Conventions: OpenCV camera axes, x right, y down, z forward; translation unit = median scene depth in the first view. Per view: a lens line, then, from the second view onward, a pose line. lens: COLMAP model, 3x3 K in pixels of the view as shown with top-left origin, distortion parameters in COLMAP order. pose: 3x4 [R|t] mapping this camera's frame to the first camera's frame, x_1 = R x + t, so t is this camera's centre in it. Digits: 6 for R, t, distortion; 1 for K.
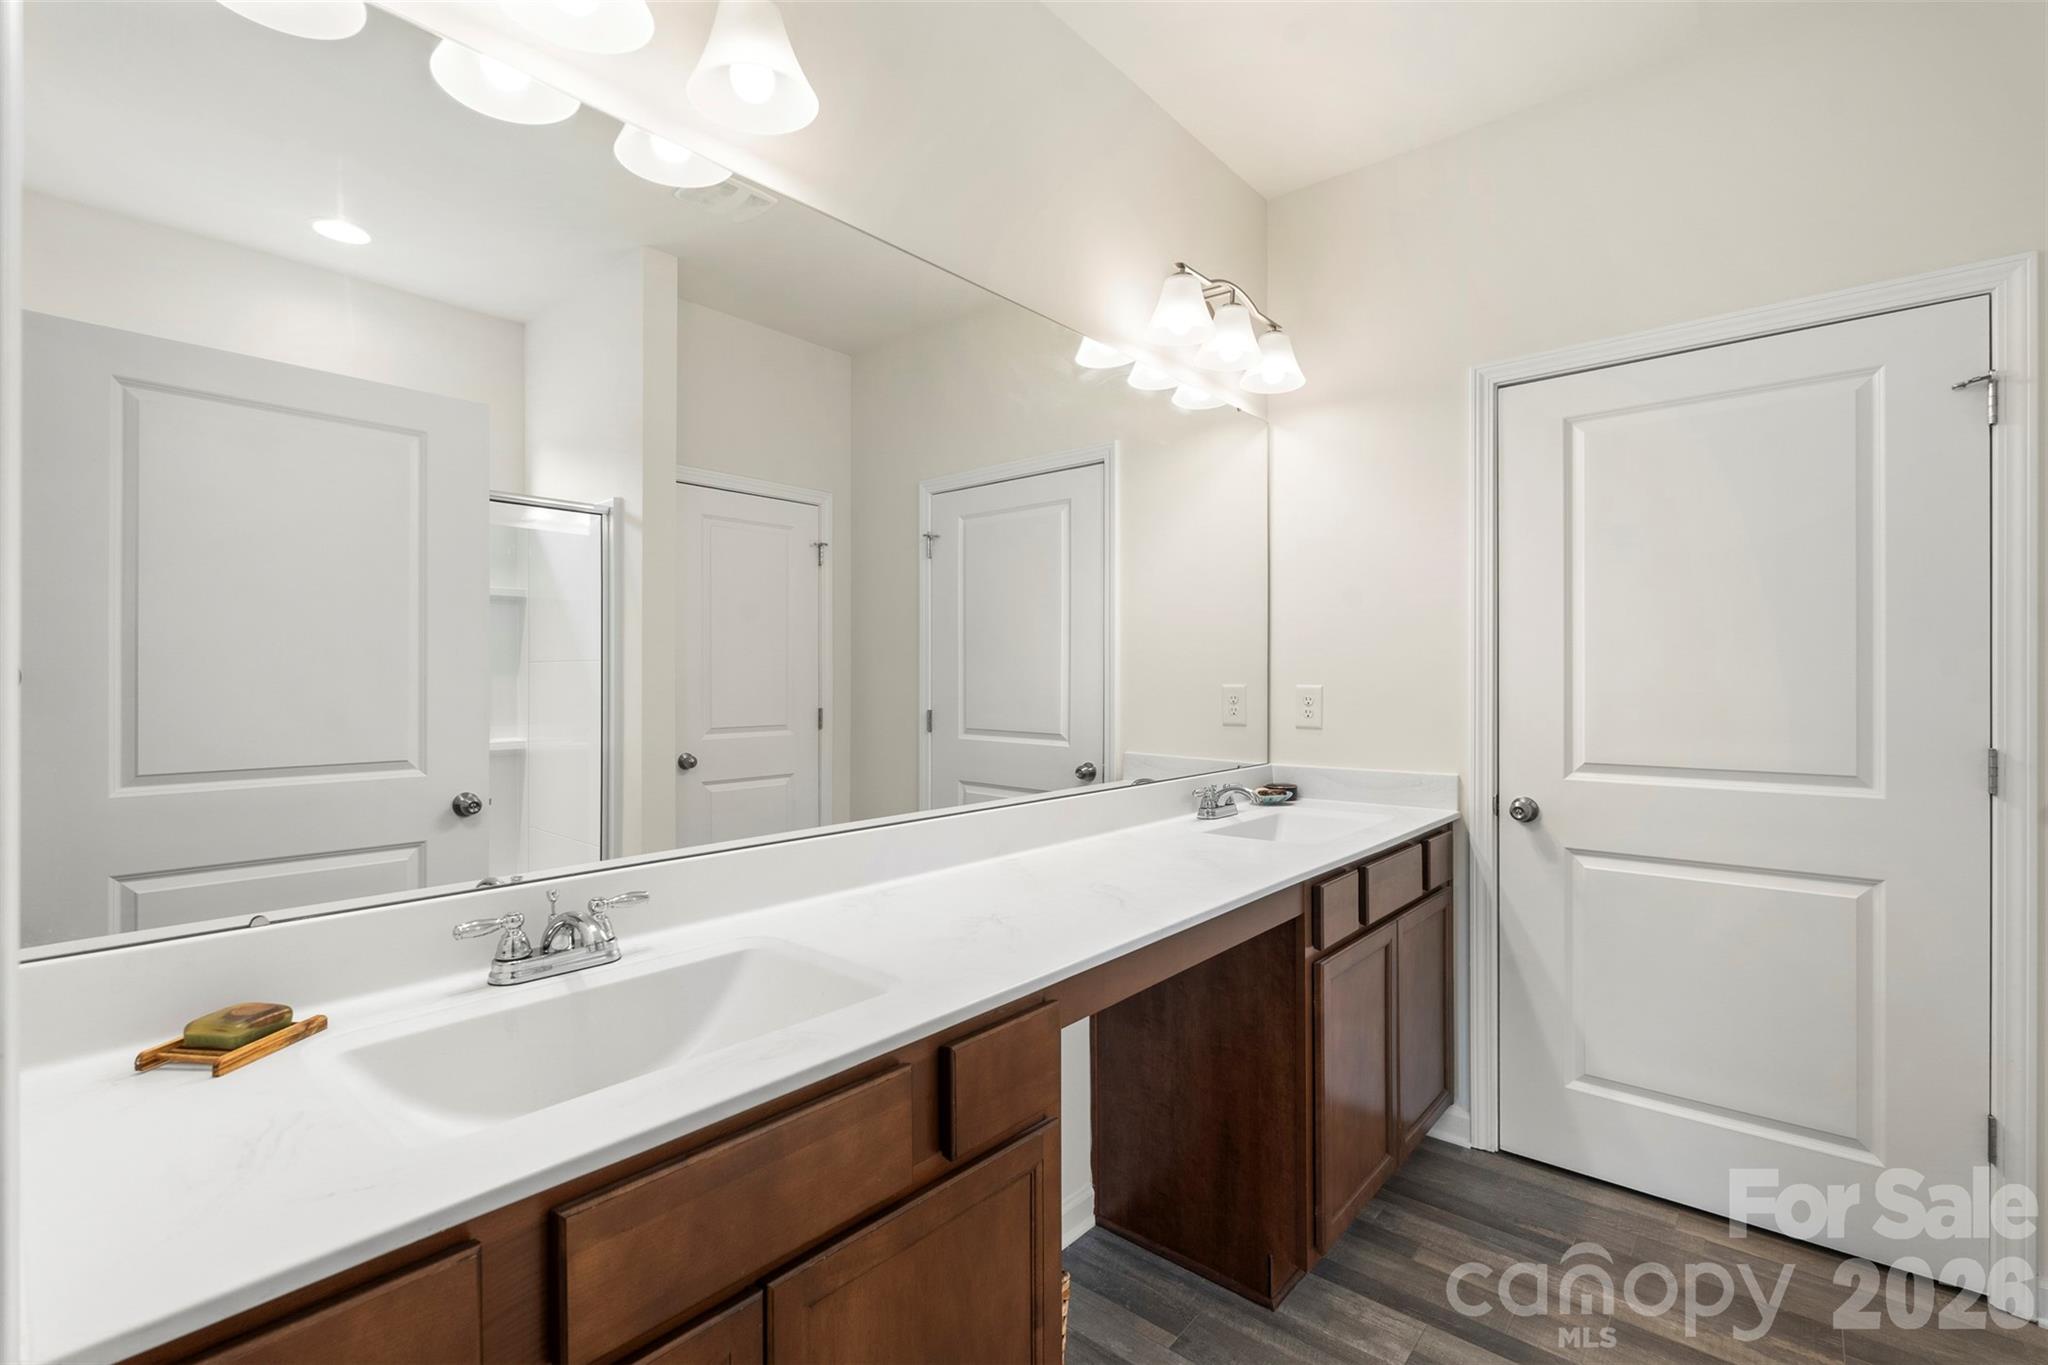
lens RADIAL K [[908.6, 0, 1024.0], [0, 908.6, 682.5], [0, 0, 1]] dist [-0.000027, 0.000190]
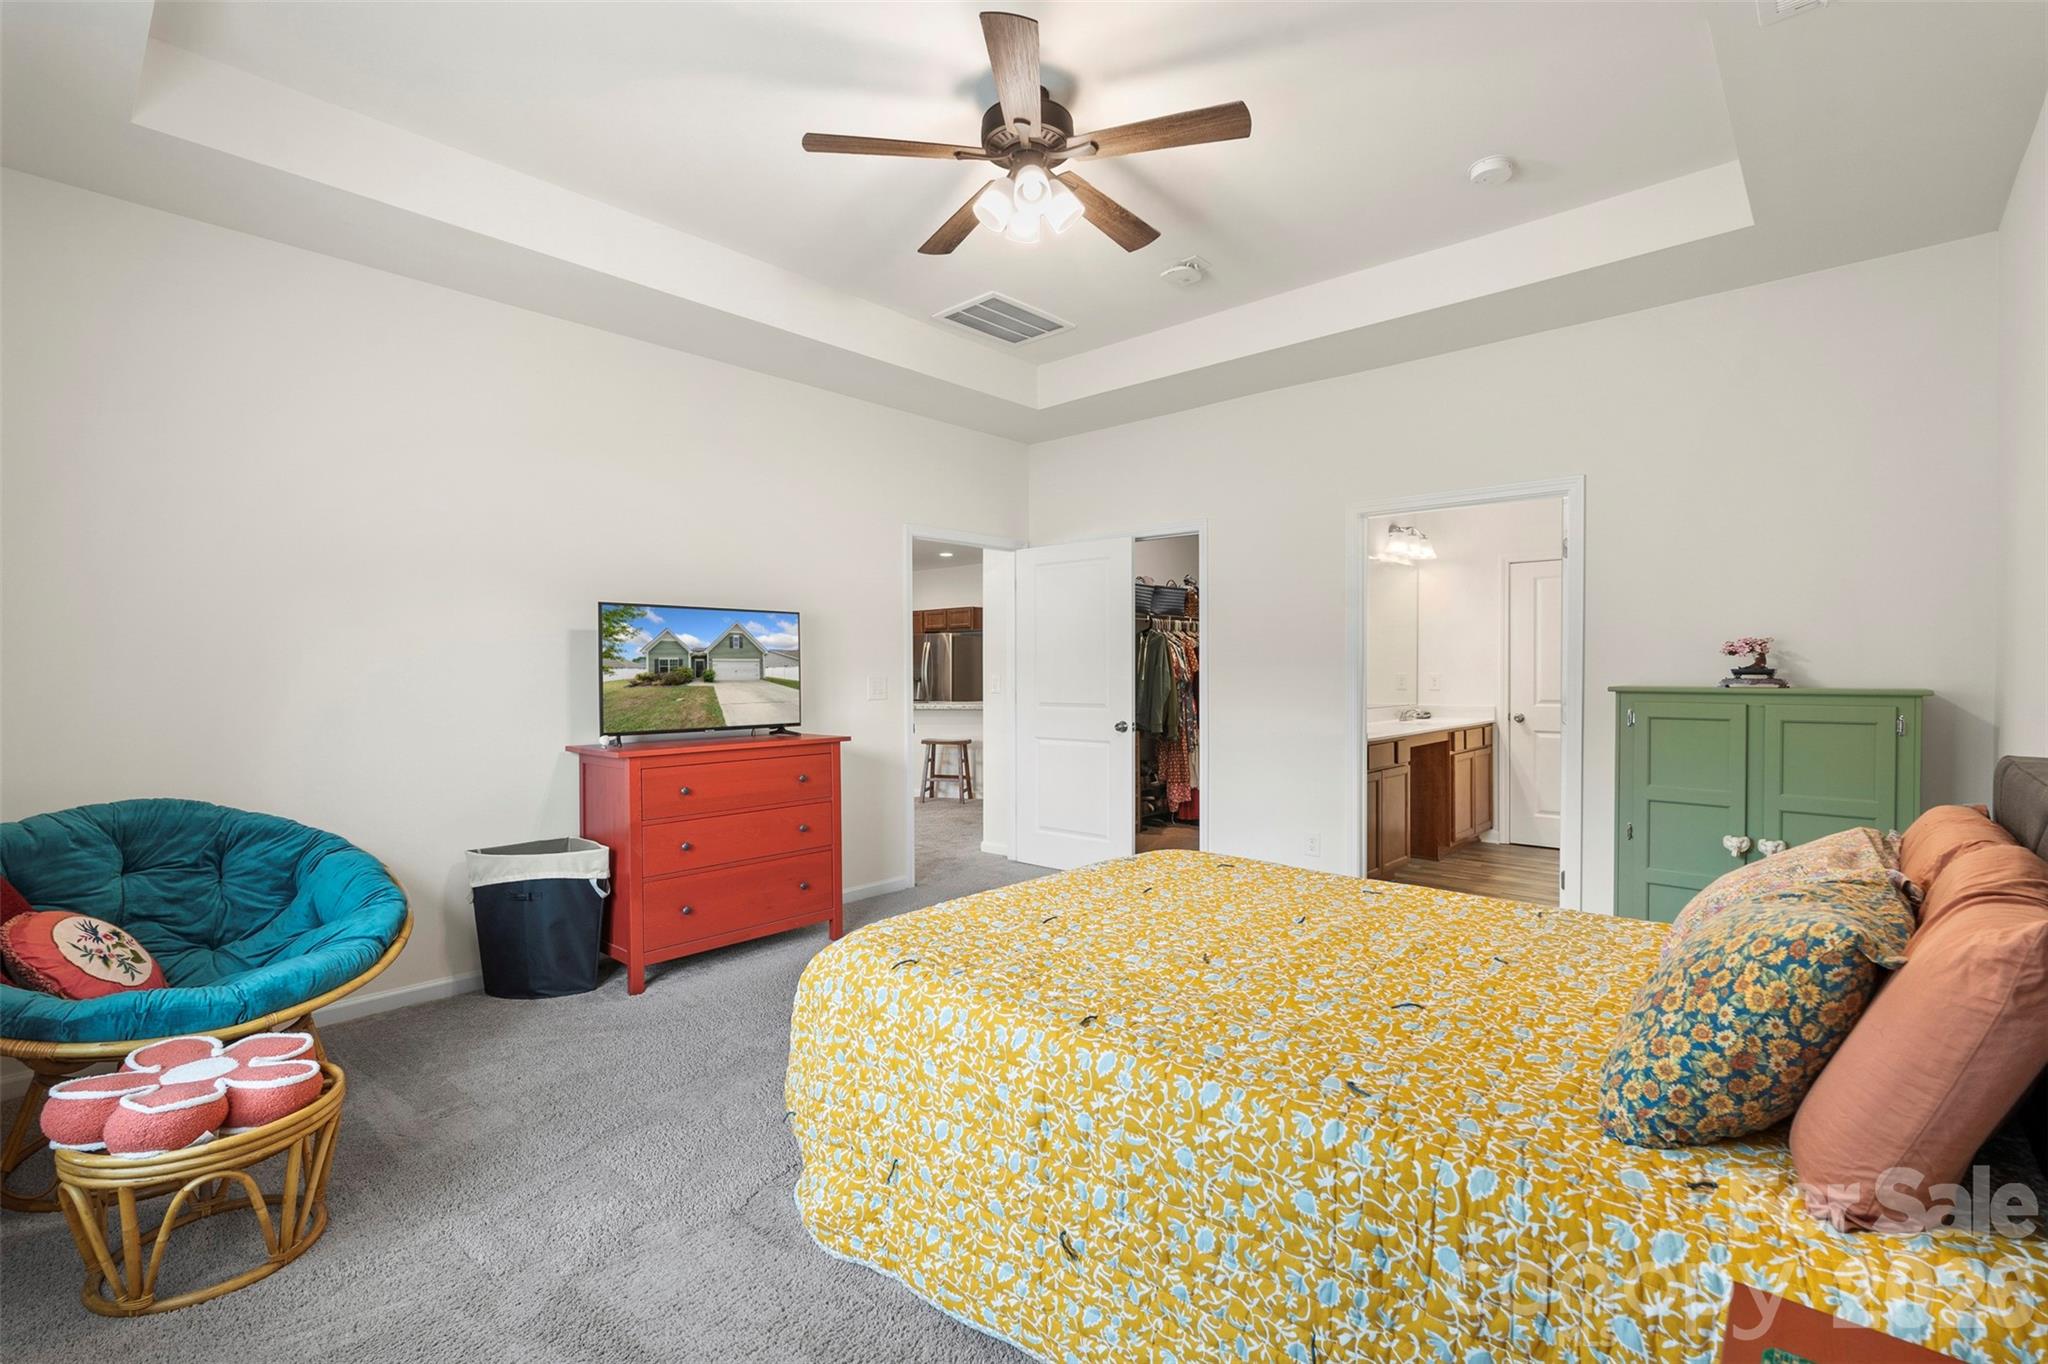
lens RADIAL K [[908.6, 0, 1024.0], [0, 908.6, 682.0], [0, 0, 1]] dist [-0.000027, 0.000190]
pose [[0.999629, -0.001847, -0.027173, -0.899944], [0.002178, 0.999924, 0.012153, -0.005482], [0.027148, -0.012207, 0.999557, -1.841537]]
